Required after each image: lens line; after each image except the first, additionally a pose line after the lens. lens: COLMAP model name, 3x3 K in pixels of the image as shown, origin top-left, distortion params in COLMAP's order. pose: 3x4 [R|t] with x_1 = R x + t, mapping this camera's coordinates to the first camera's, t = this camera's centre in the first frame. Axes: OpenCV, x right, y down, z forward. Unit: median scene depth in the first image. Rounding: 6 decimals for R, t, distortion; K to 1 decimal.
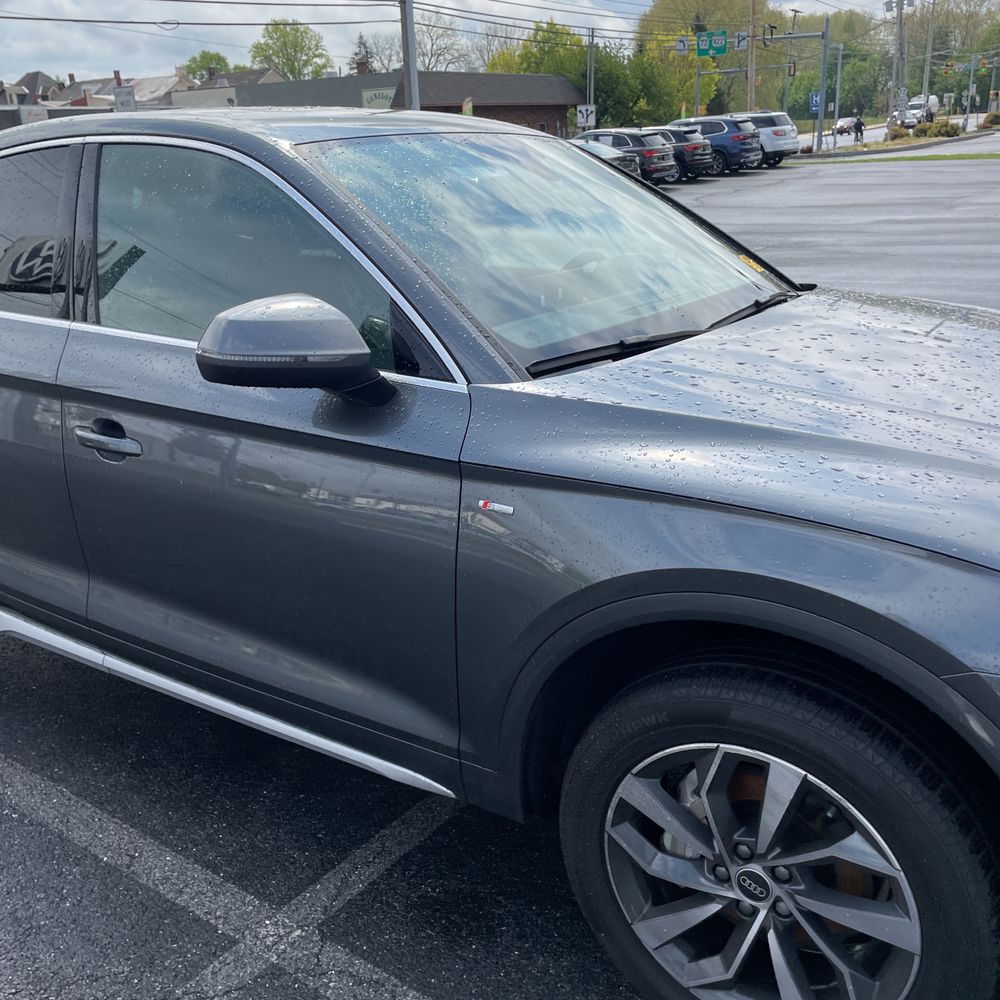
lens RADIAL K [[1021.6, 0, 472.2], [0, 1021.6, 500.9], [0, 0, 1]] dist [0.044288, 0.000000]
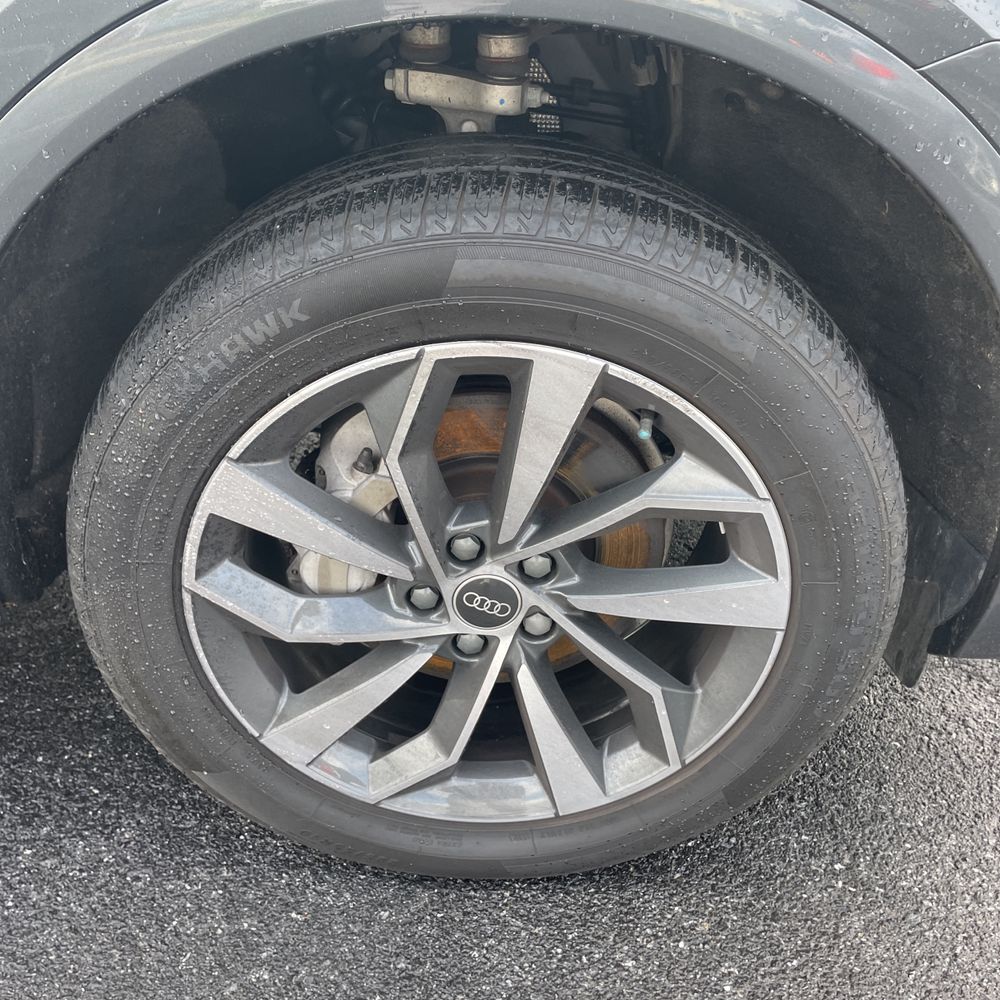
lens RADIAL K [[1021.6, 0, 503.3], [0, 1021.6, 495.4], [0, 0, 1]] dist [0.044288, 0.000000]
pose [[0.821860, -0.228993, 0.521641, 0.010317], [0.092024, 0.956995, 0.275121, 0.170049], [-0.562209, -0.178107, 0.807589, 0.566906]]
